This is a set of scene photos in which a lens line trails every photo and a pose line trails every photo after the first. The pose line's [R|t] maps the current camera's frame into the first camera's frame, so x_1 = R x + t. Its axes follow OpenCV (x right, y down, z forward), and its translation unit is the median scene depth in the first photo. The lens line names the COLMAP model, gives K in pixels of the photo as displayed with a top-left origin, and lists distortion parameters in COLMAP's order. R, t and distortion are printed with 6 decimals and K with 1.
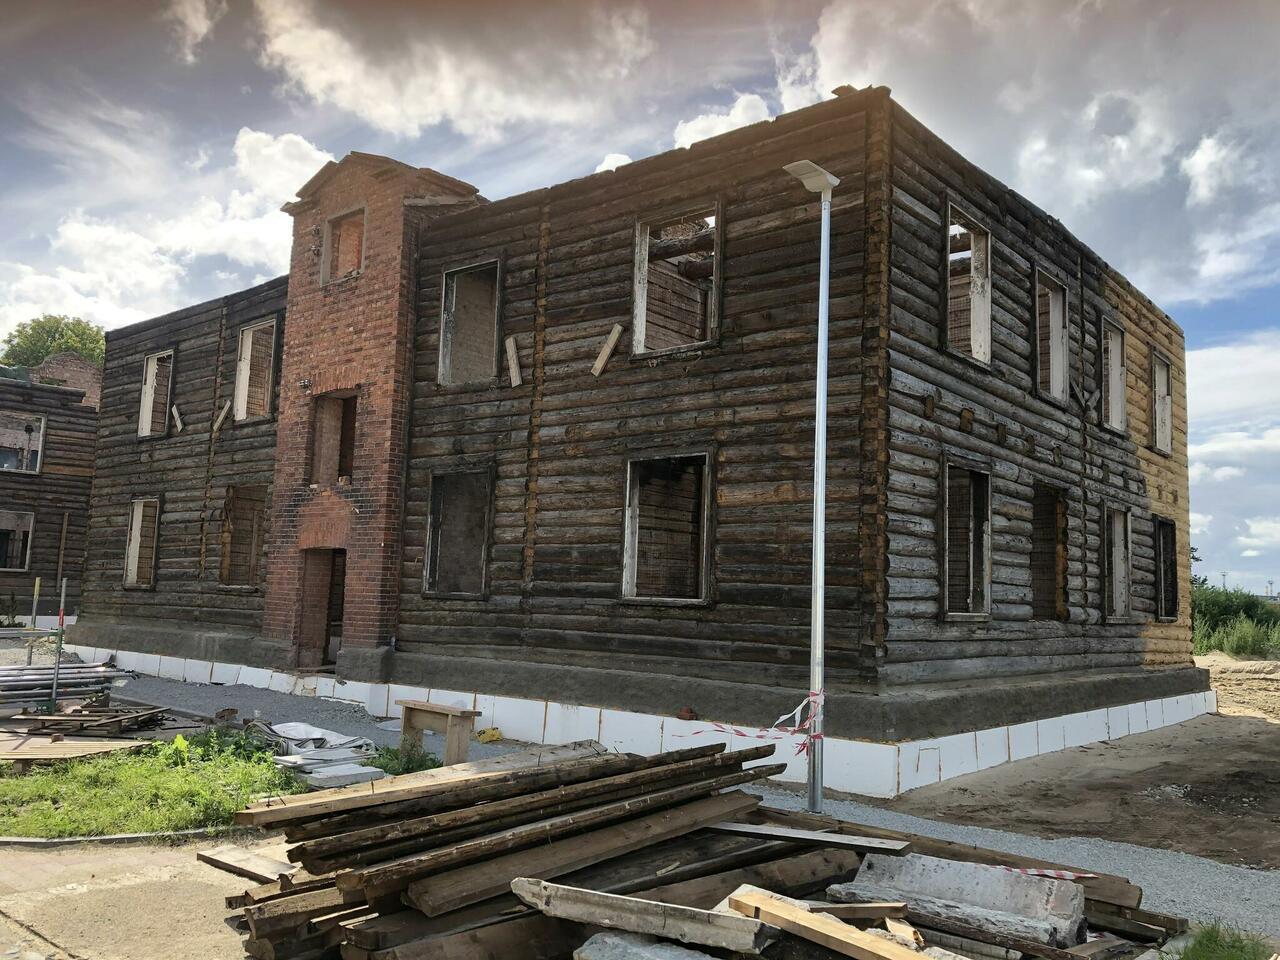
lens RADIAL K [[1049.2, 0, 642.1], [0, 1049.2, 483.3], [0, 0, 1]] dist [0.005632, 0.000419]
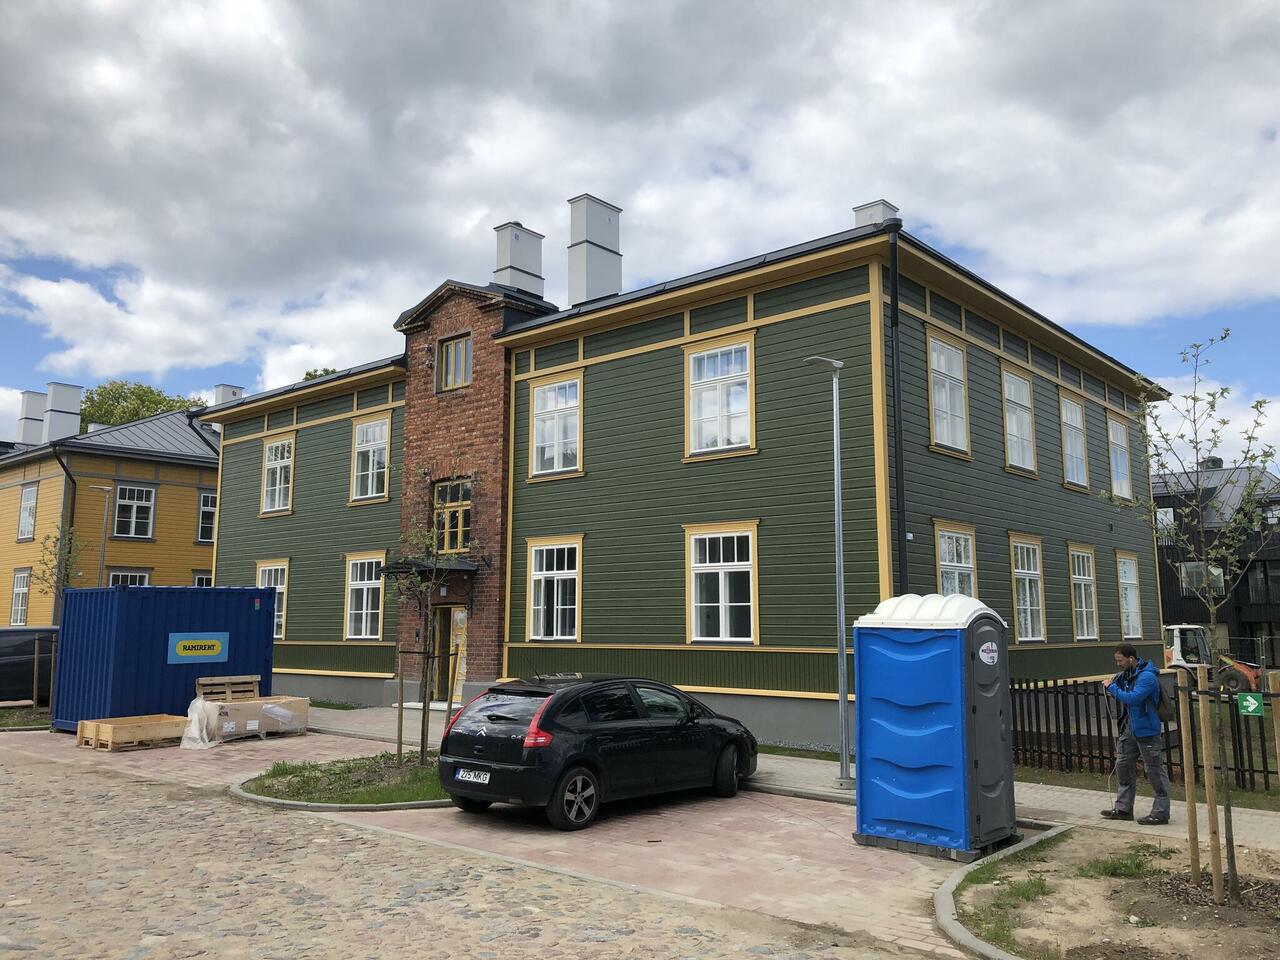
lens RADIAL K [[1049.2, 0, 636.8], [0, 1049.2, 477.6], [0, 0, 1]] dist [0.005632, 0.000419]
pose [[0.998962, -0.037467, -0.025913, -0.038121], [0.036568, 0.998741, -0.034340, -0.036798], [0.027167, 0.033357, 0.999074, -0.252036]]
